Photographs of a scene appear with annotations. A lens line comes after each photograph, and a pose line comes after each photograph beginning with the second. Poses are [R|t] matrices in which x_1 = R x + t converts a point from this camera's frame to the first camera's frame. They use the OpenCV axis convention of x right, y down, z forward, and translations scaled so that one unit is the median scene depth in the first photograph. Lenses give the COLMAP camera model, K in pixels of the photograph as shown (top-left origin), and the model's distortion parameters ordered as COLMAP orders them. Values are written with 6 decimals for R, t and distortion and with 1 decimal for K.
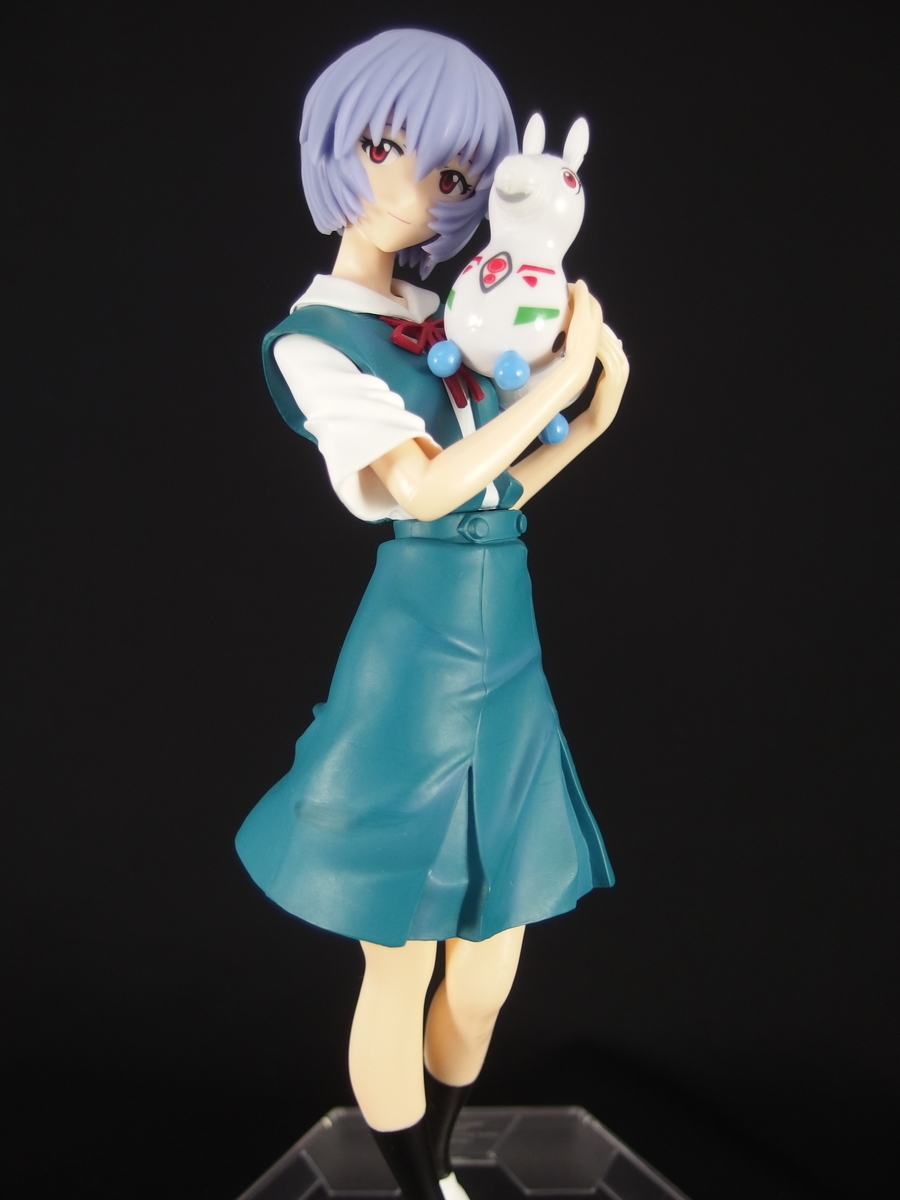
lens RADIAL K [[1022.0, 0, 451.7], [0, 1022.0, 596.0], [0, 0, 1]] dist [-0.095661, 0.052143]
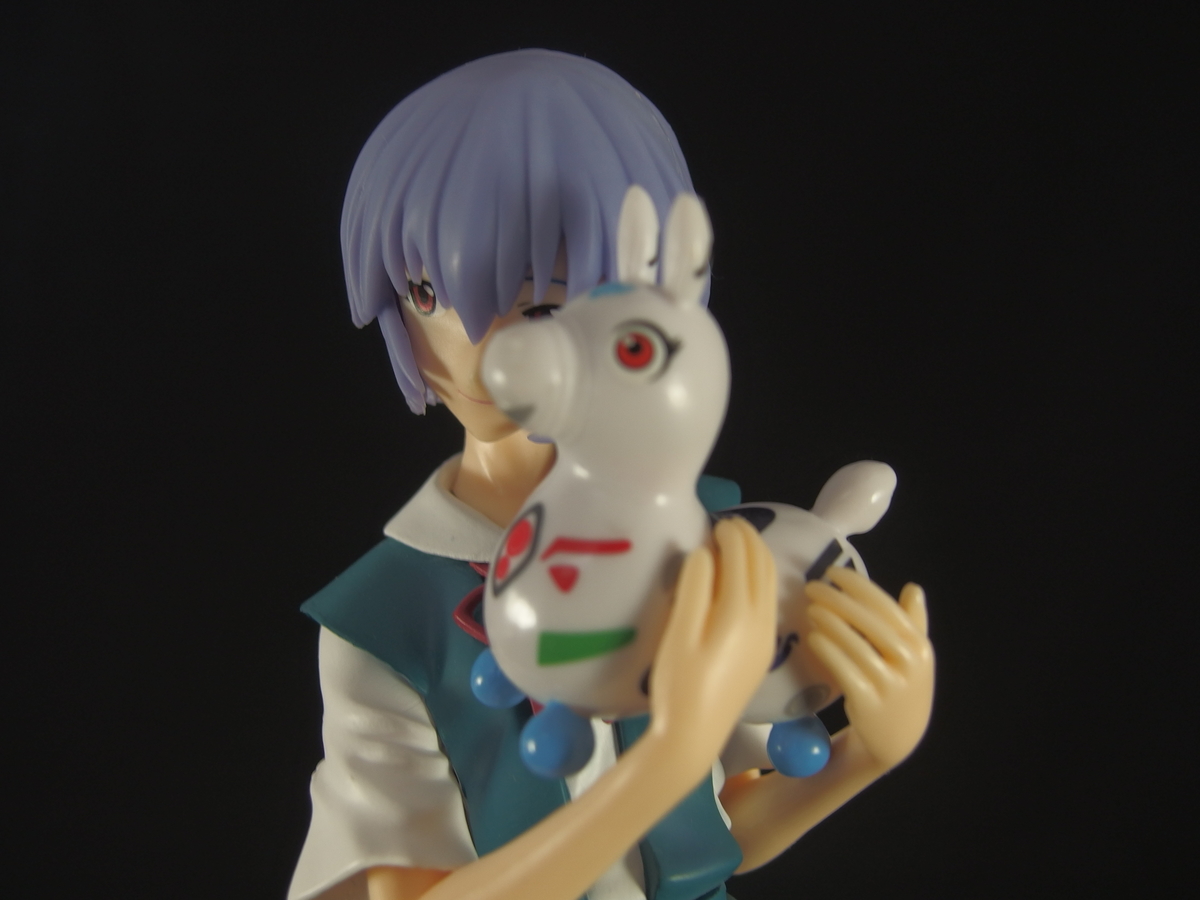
lens RADIAL K [[1022.0, 0, 597.8], [0, 1022.0, 451.8], [0, 0, 1]] dist [-0.095661, 0.052143]
pose [[0.776189, -0.006662, -0.630465, 0.379734], [0.025261, 0.999470, 0.020539, -0.361452], [0.629994, -0.031868, 0.775946, 0.599153]]
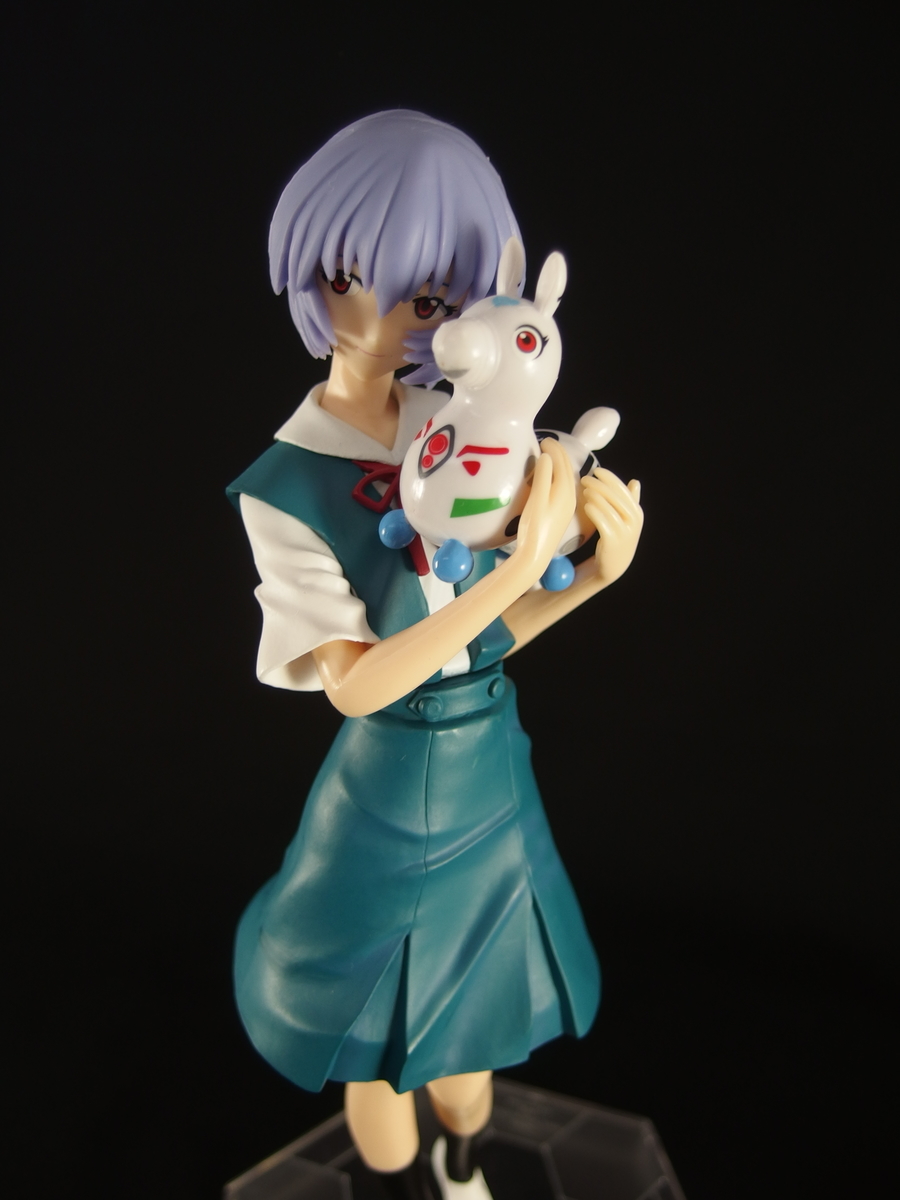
lens RADIAL K [[1022.0, 0, 448.6], [0, 1022.0, 599.5], [0, 0, 1]] dist [-0.095661, 0.052143]
pose [[0.933690, 0.119501, -0.337553, 0.346931], [-0.037360, 0.970036, 0.240072, -0.388534], [0.356127, -0.211542, 0.910178, 0.170182]]
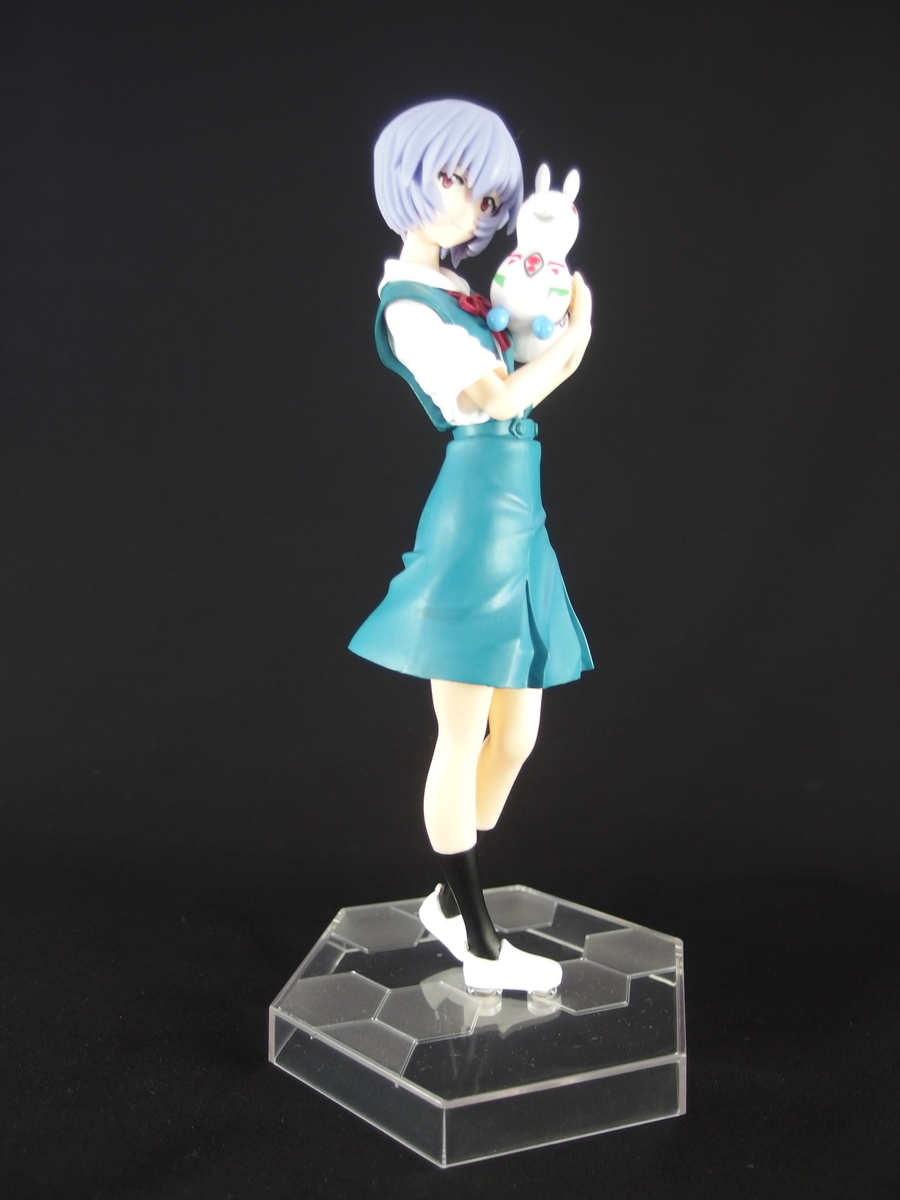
lens RADIAL K [[1022.0, 0, 446.6], [0, 1022.0, 601.1], [0, 0, 1]] dist [-0.095661, 0.052143]
pose [[0.958362, -0.044004, 0.282146, -0.530141], [0.042788, 0.999029, 0.010472, 0.174260], [-0.282333, 0.002036, 0.959314, -0.455009]]
